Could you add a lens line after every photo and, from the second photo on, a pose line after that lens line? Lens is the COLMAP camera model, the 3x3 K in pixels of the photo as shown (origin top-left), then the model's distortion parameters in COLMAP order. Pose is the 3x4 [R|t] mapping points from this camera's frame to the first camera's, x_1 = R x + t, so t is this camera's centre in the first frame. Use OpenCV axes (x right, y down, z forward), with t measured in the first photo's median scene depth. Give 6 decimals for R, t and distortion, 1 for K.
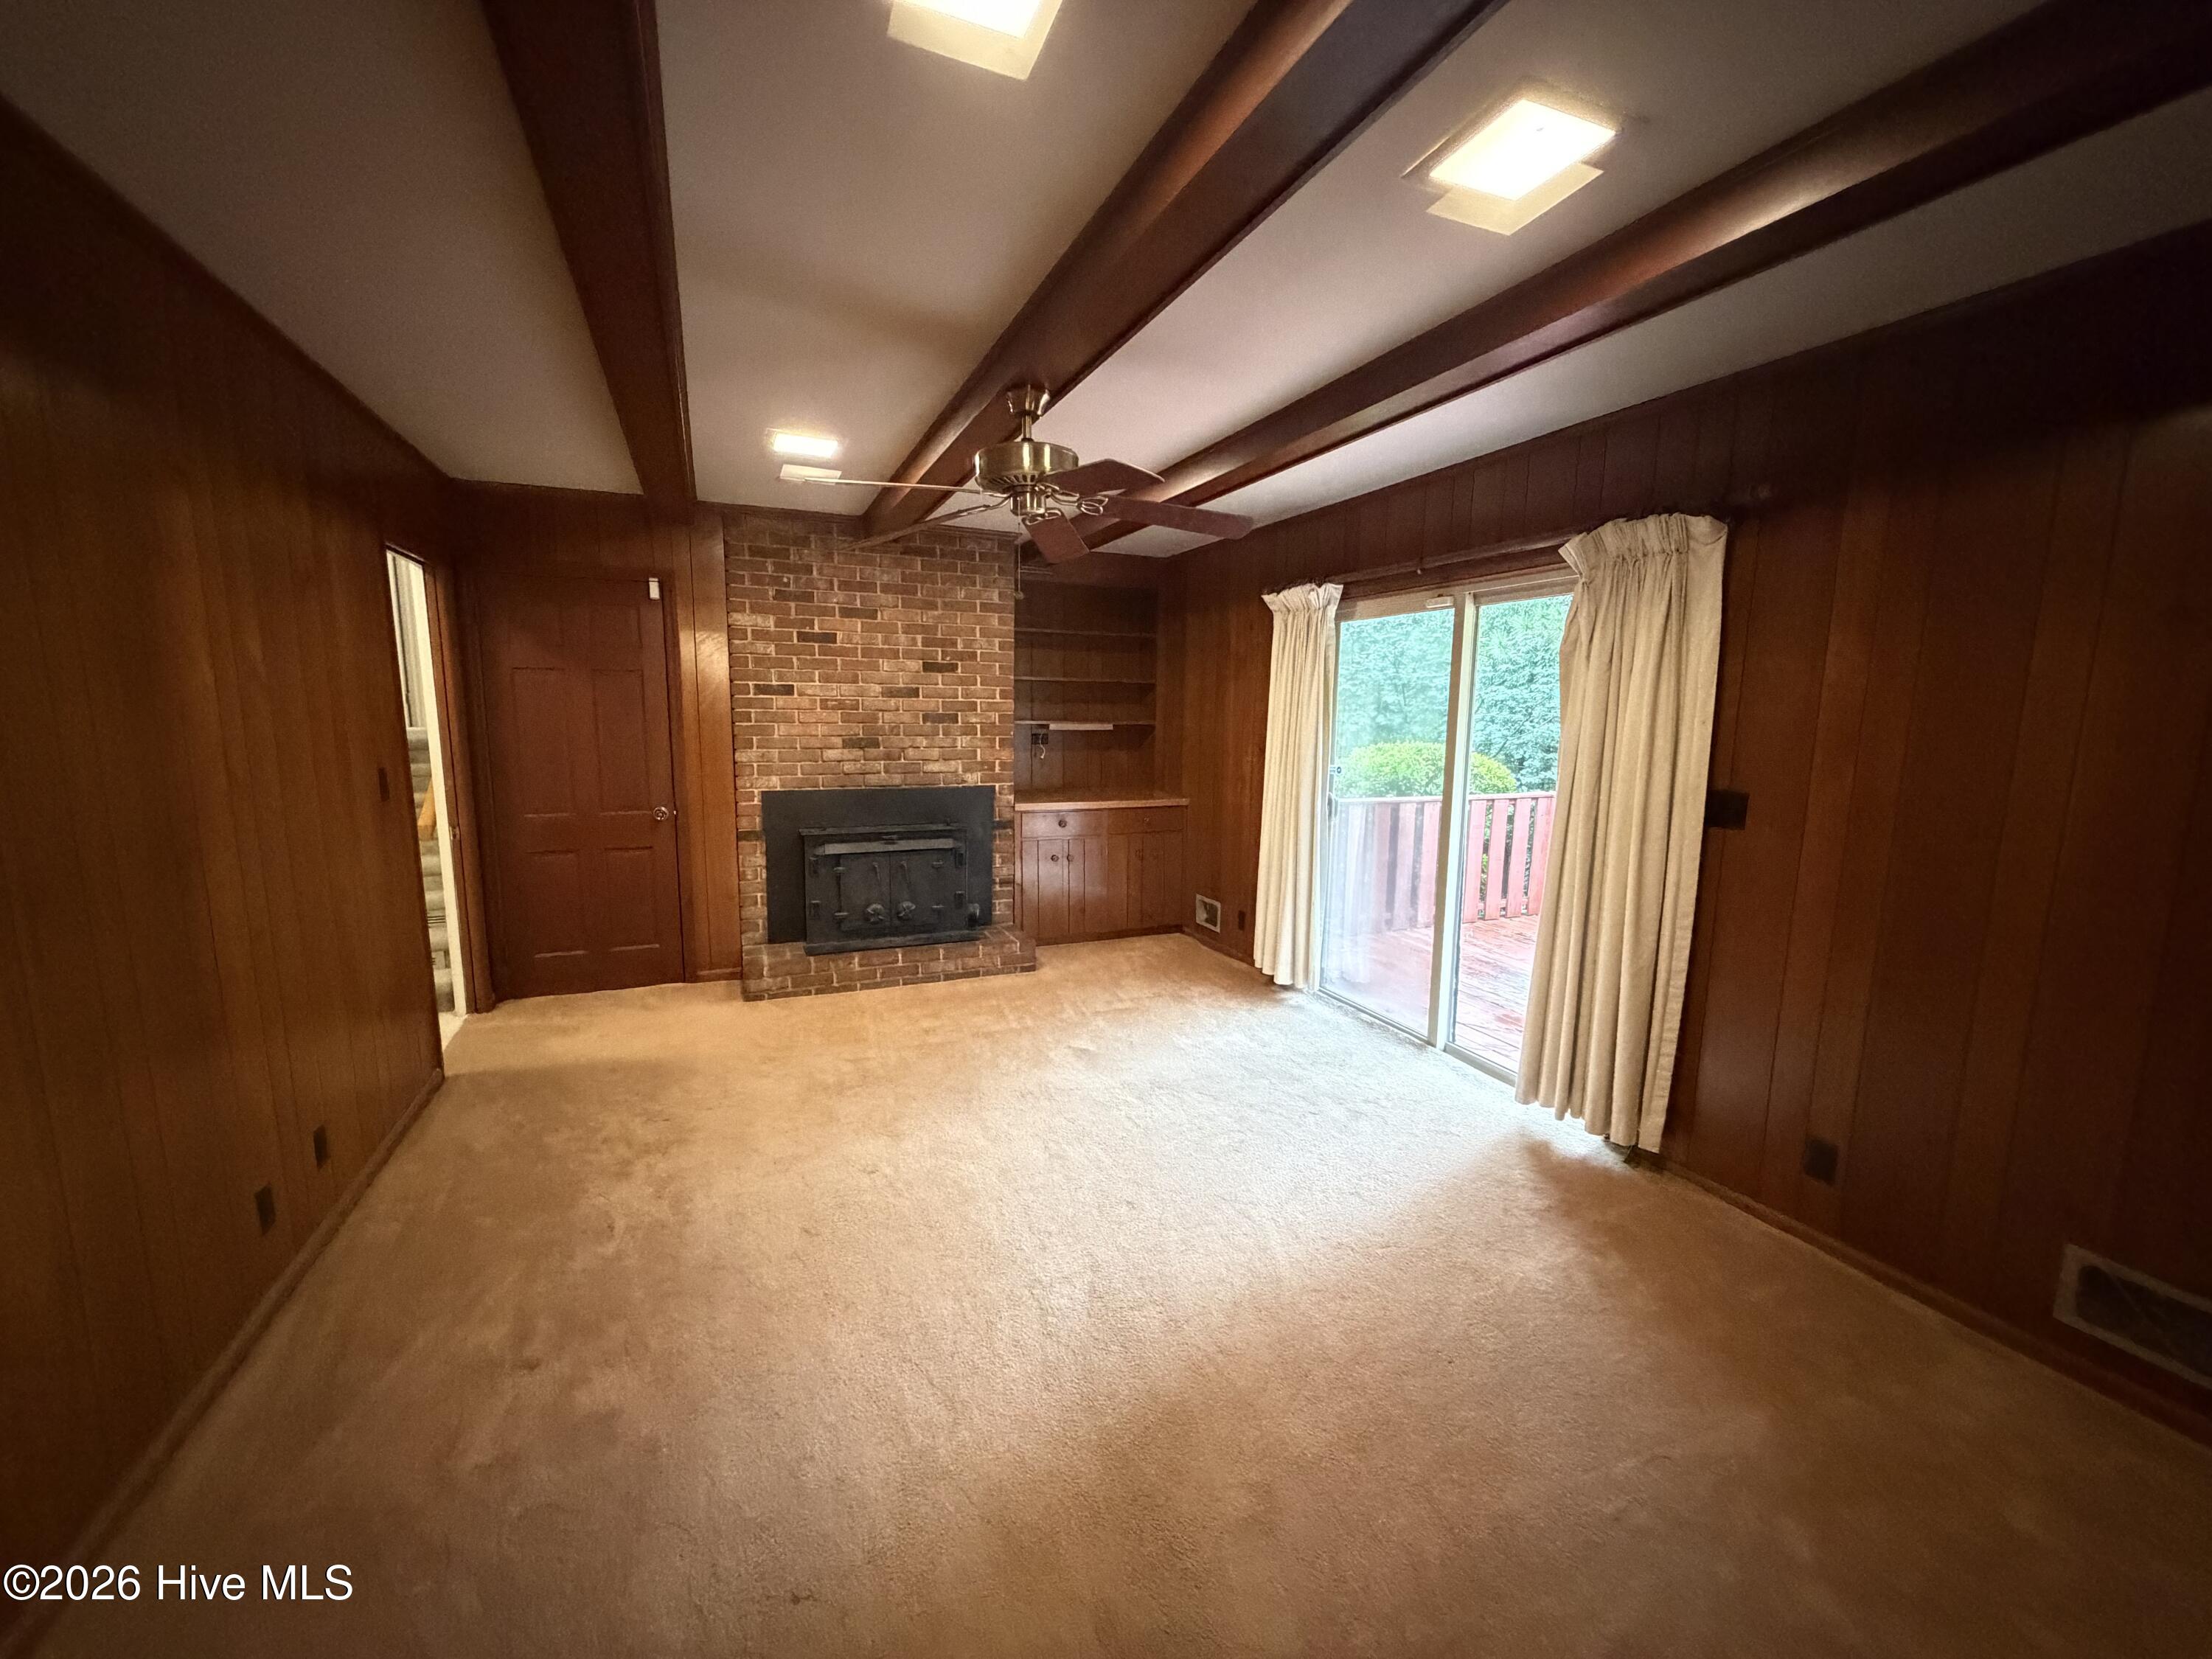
lens RADIAL K [[878.9, 0, 1099.8], [0, 878.9, 829.6], [0, 0, 1]] dist [0.000386, 0.000130]
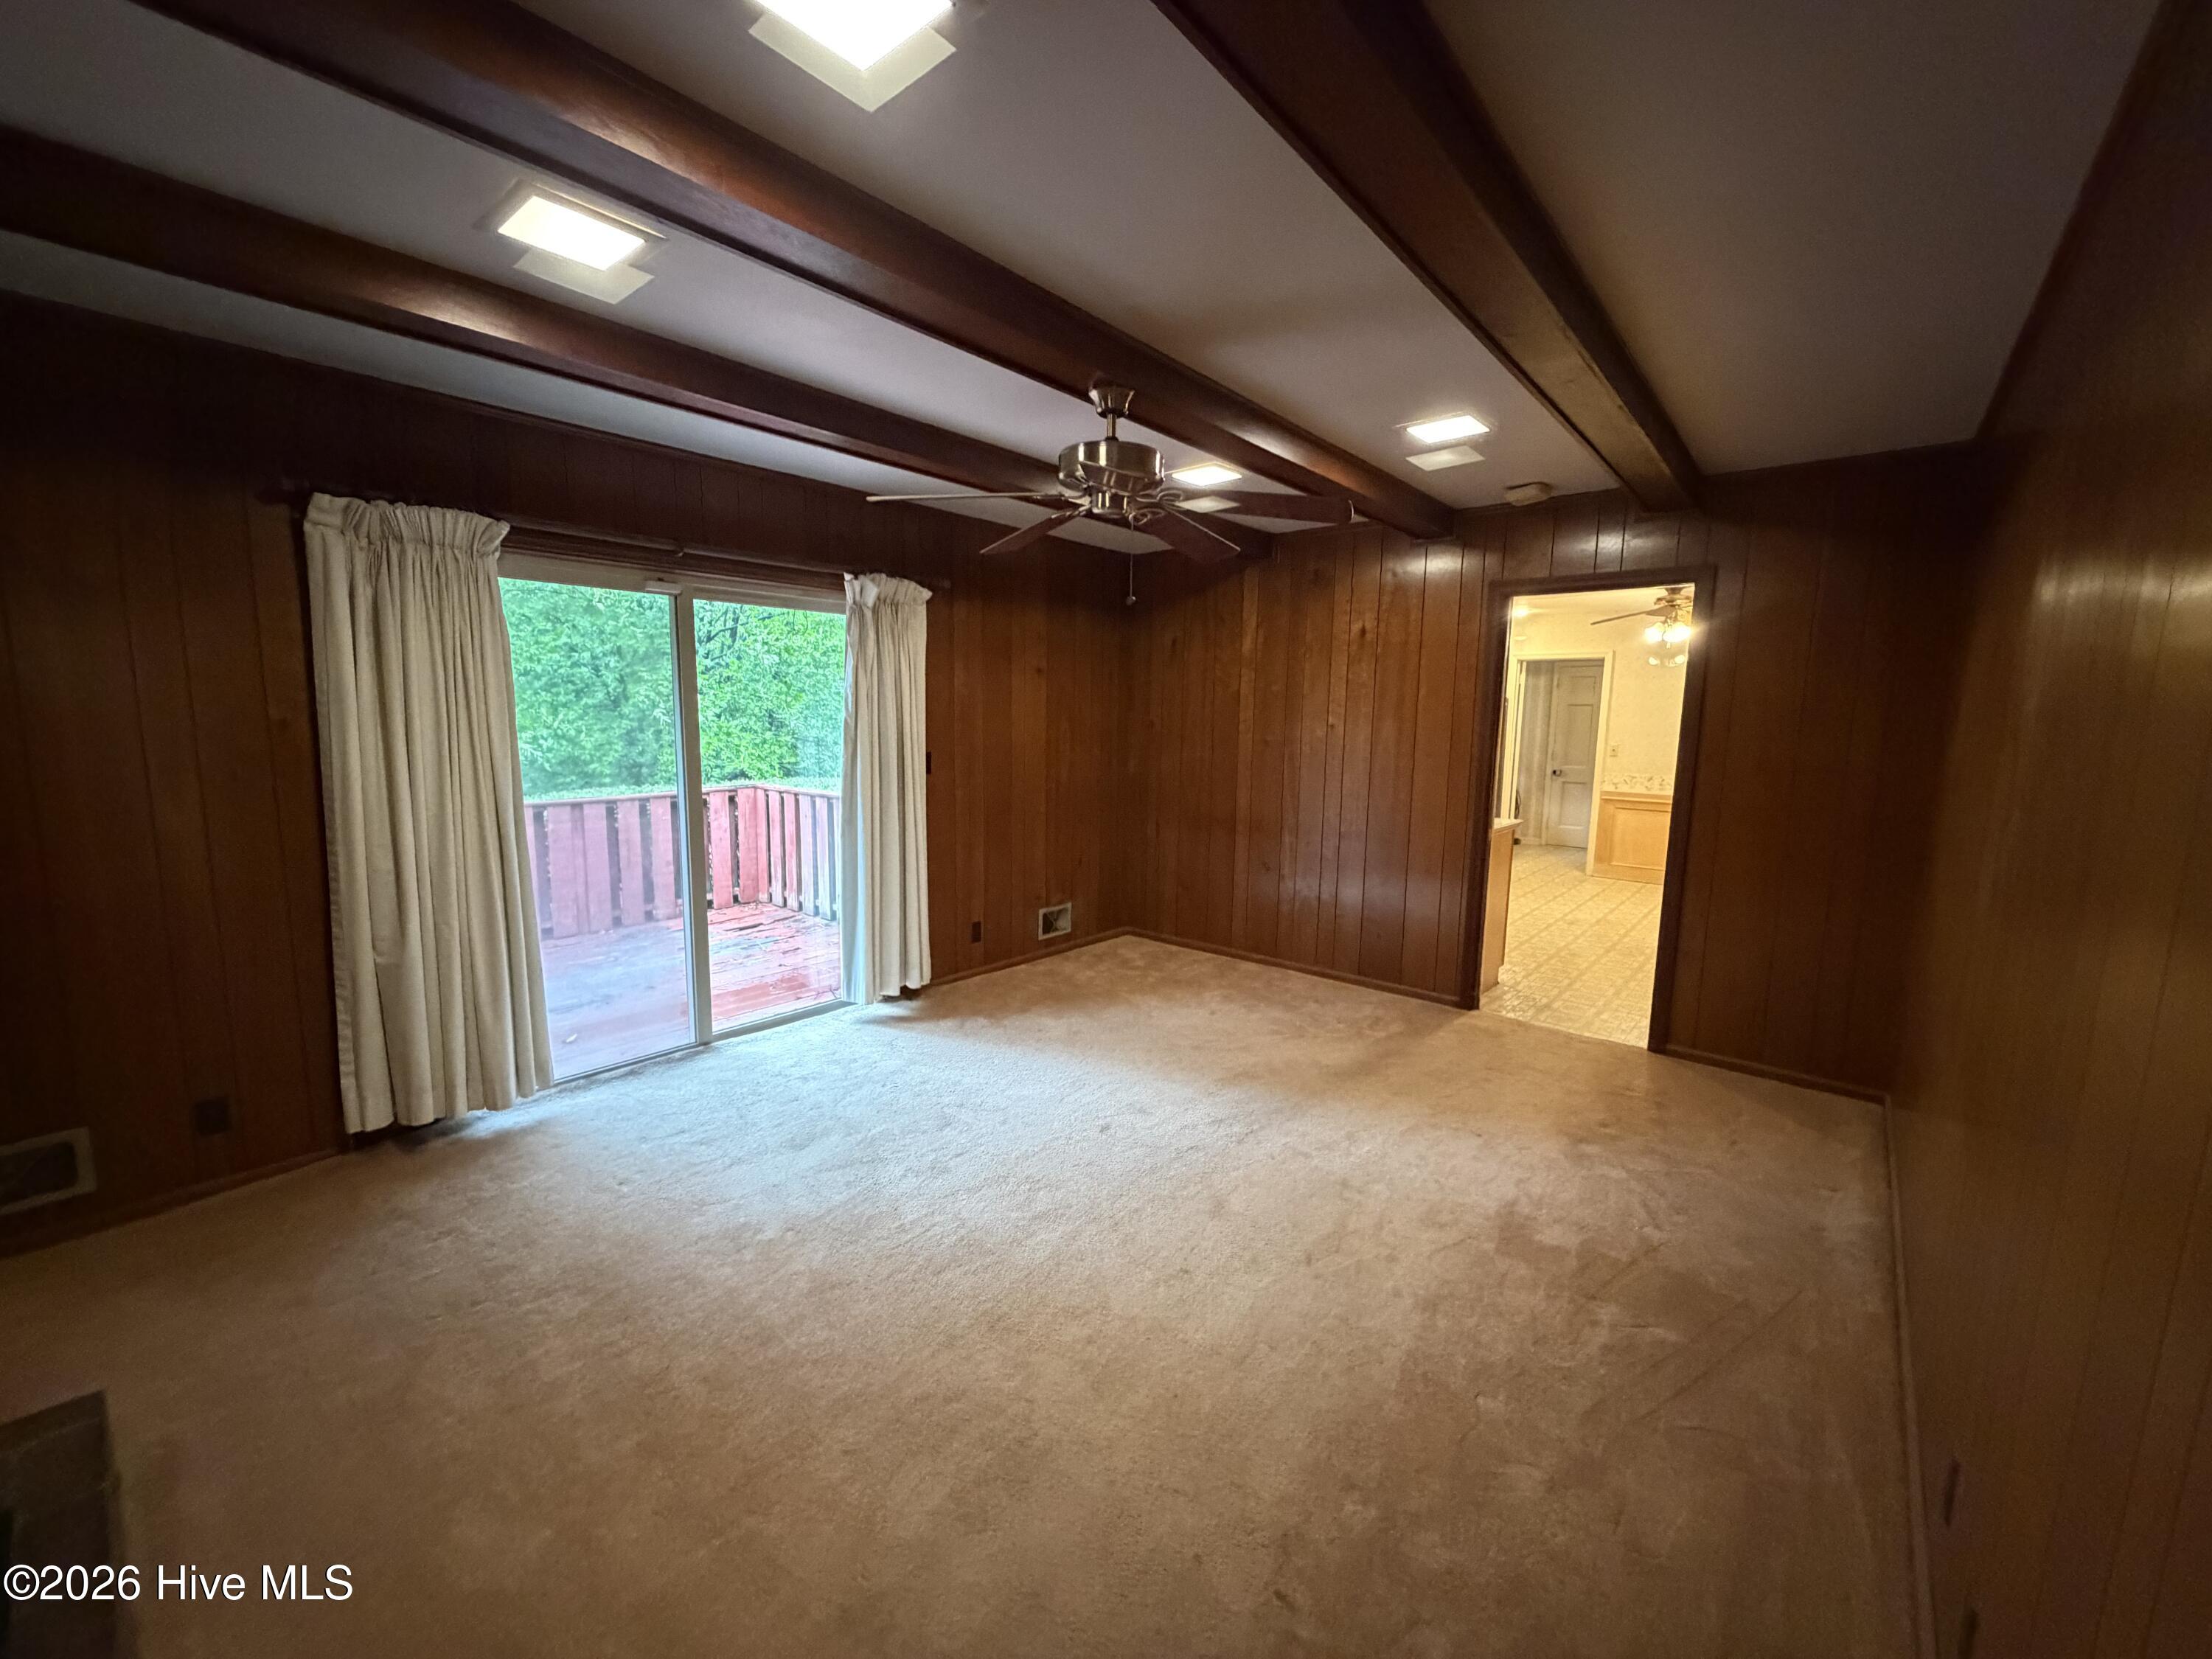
lens RADIAL K [[878.9, 0, 1099.8], [0, 878.9, 829.6], [0, 0, 1]] dist [0.000386, 0.000130]
pose [[-0.433024, -0.135635, 0.891119, -0.742490], [0.109472, 0.973383, 0.201352, -0.155680], [-0.894710, 0.184742, -0.406650, 1.092838]]
